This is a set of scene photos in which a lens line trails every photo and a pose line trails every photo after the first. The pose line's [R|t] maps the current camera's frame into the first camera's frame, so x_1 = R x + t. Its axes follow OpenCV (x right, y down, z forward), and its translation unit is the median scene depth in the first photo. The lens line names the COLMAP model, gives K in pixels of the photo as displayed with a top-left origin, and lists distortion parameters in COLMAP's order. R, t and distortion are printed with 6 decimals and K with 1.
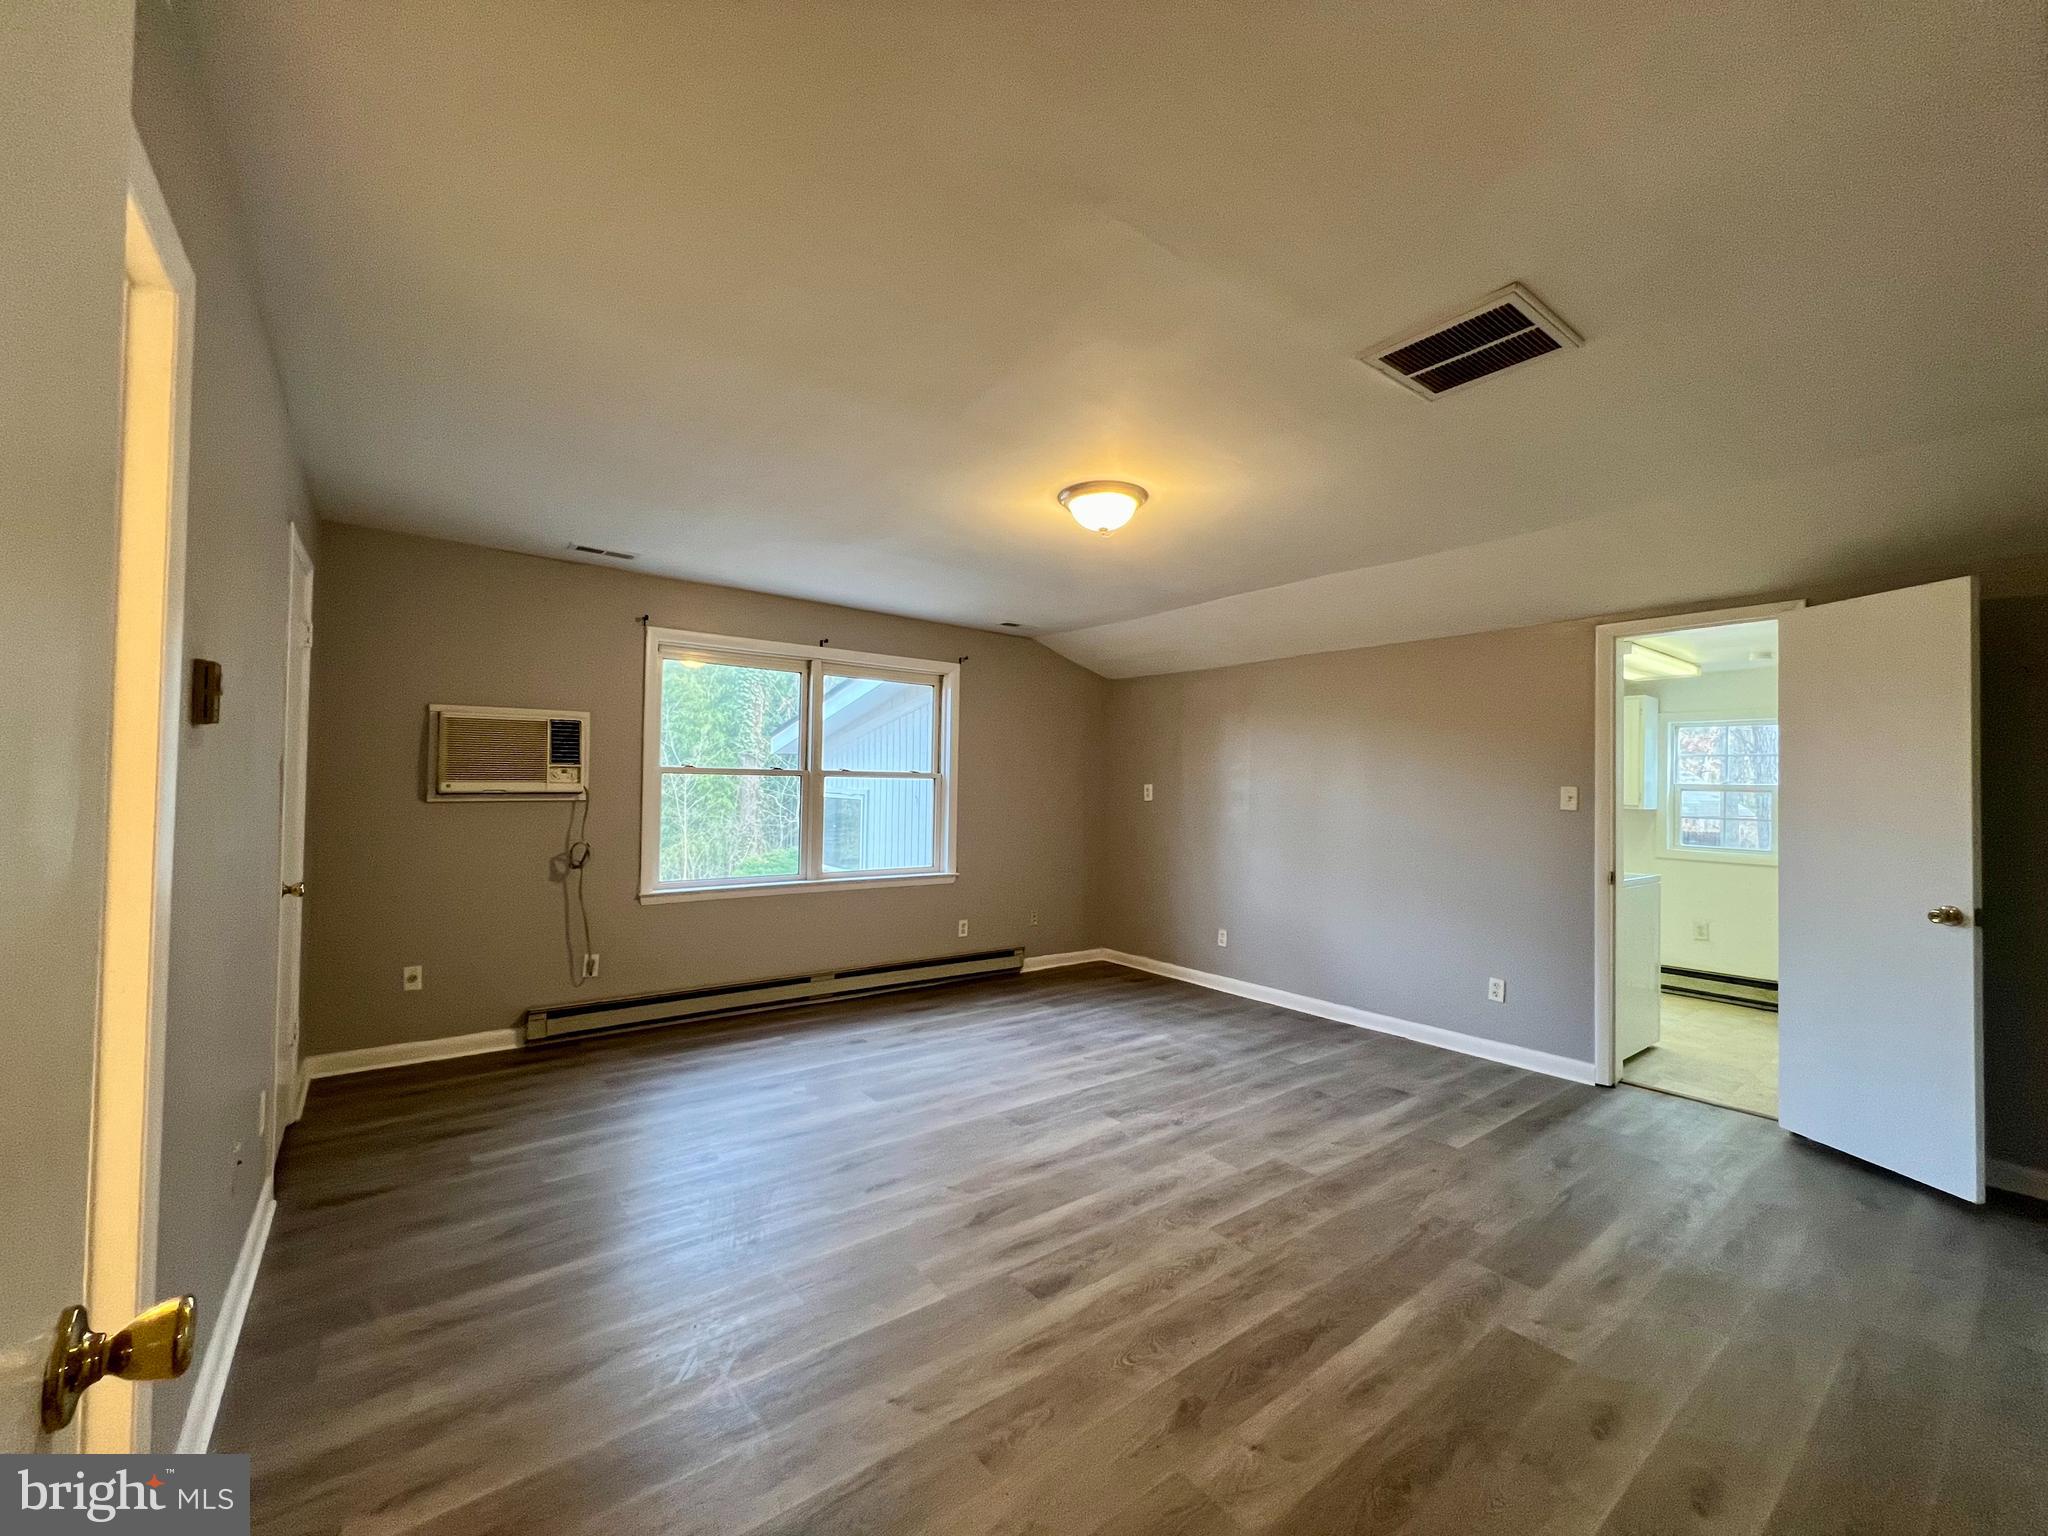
lens RADIAL K [[820.5, 0, 1019.7], [0, 820.5, 768.6], [0, 0, 1]] dist [-0.002347, 0.000251]
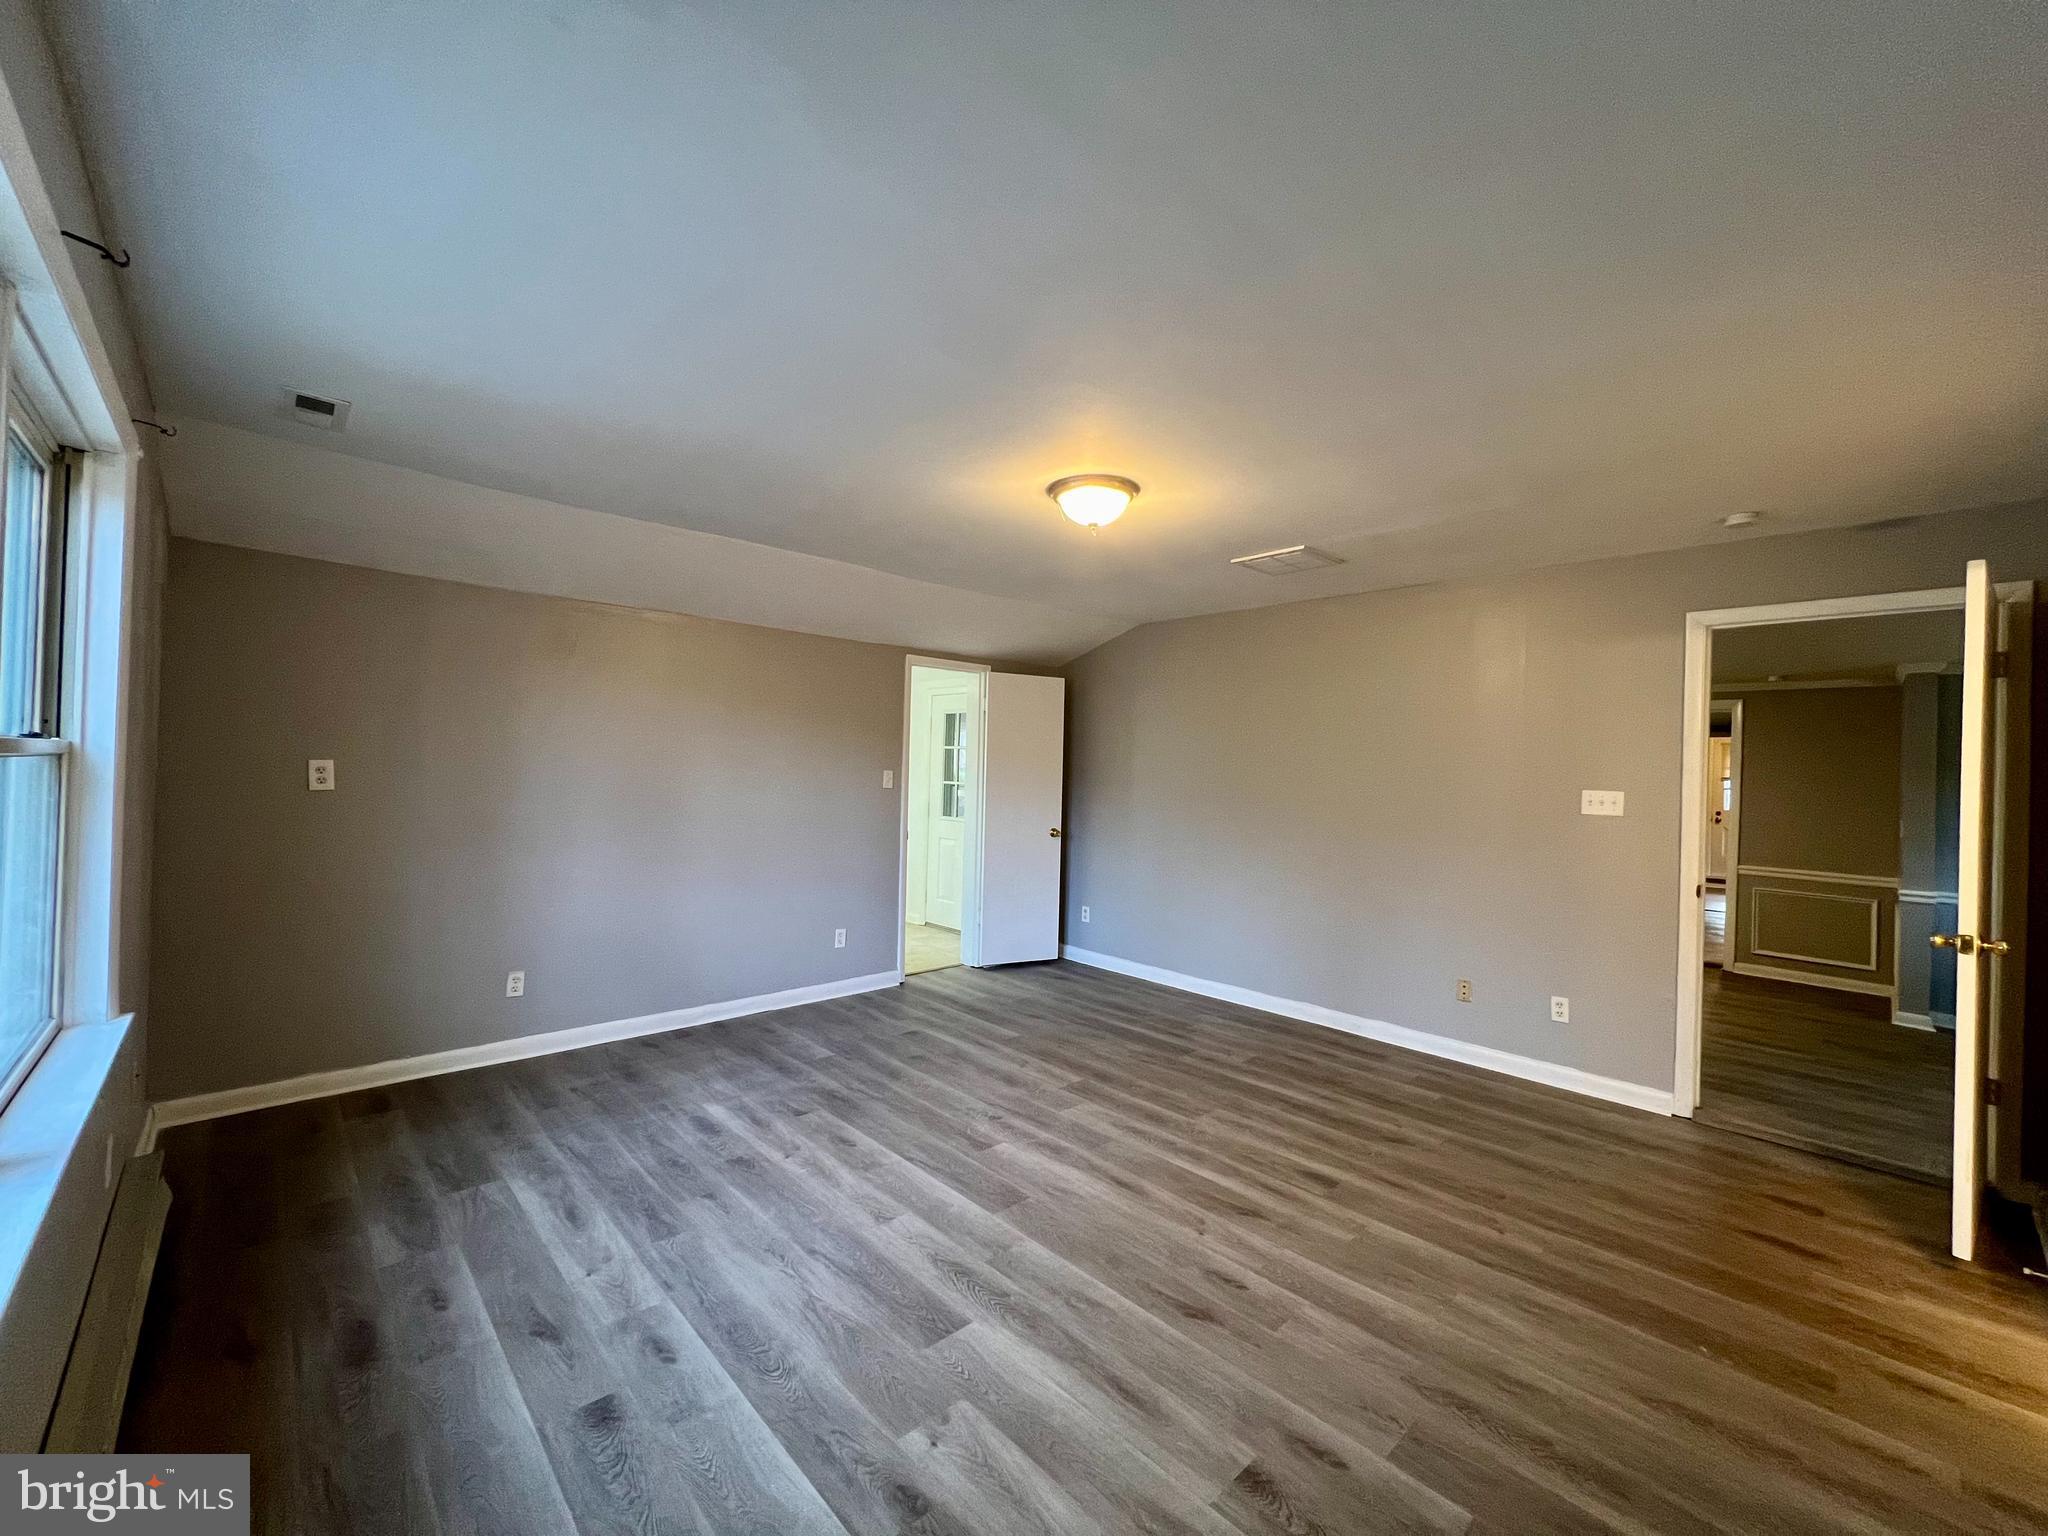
lens RADIAL K [[820.5, 0, 1019.7], [0, 820.5, 768.6], [0, 0, 1]] dist [-0.002347, 0.000251]
pose [[-0.097800, -0.017472, 0.995053, -0.749846], [-0.050040, 0.998668, 0.012617, -0.009022], [-0.993947, -0.048559, -0.098544, 1.017649]]
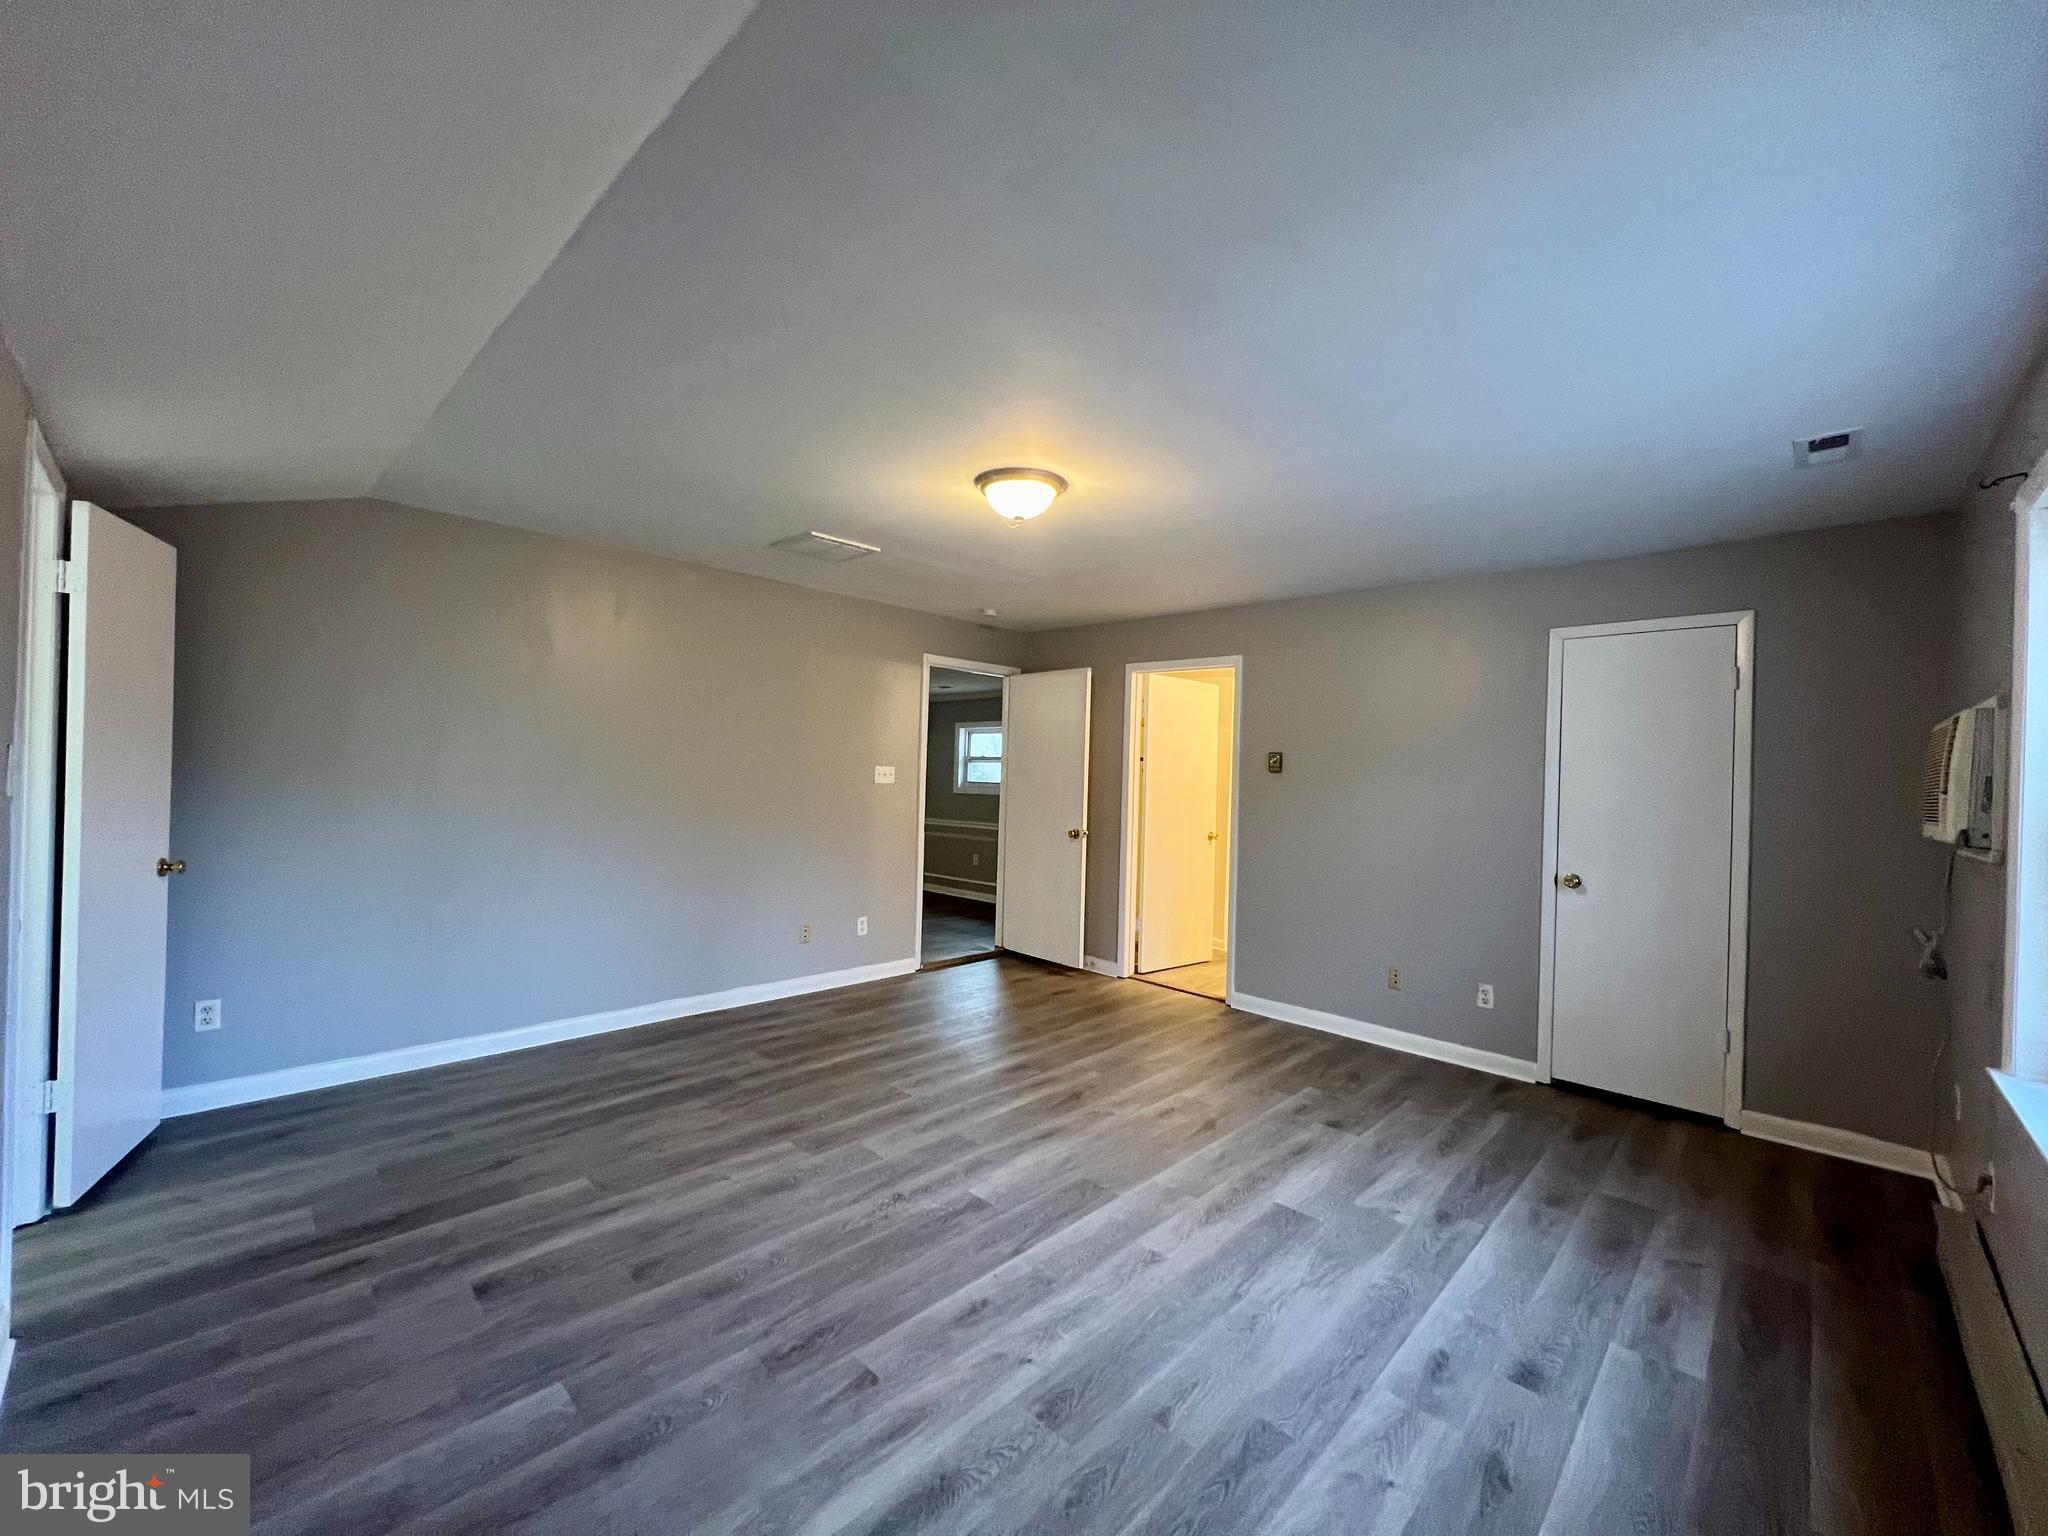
lens RADIAL K [[820.5, 0, 1019.7], [0, 820.5, 768.6], [0, 0, 1]] dist [-0.002347, 0.000251]
pose [[-0.988036, -0.049146, -0.146184, 0.198547], [-0.046329, 0.998670, -0.022616, 0.022058], [0.147101, -0.015573, -0.988999, 1.699469]]
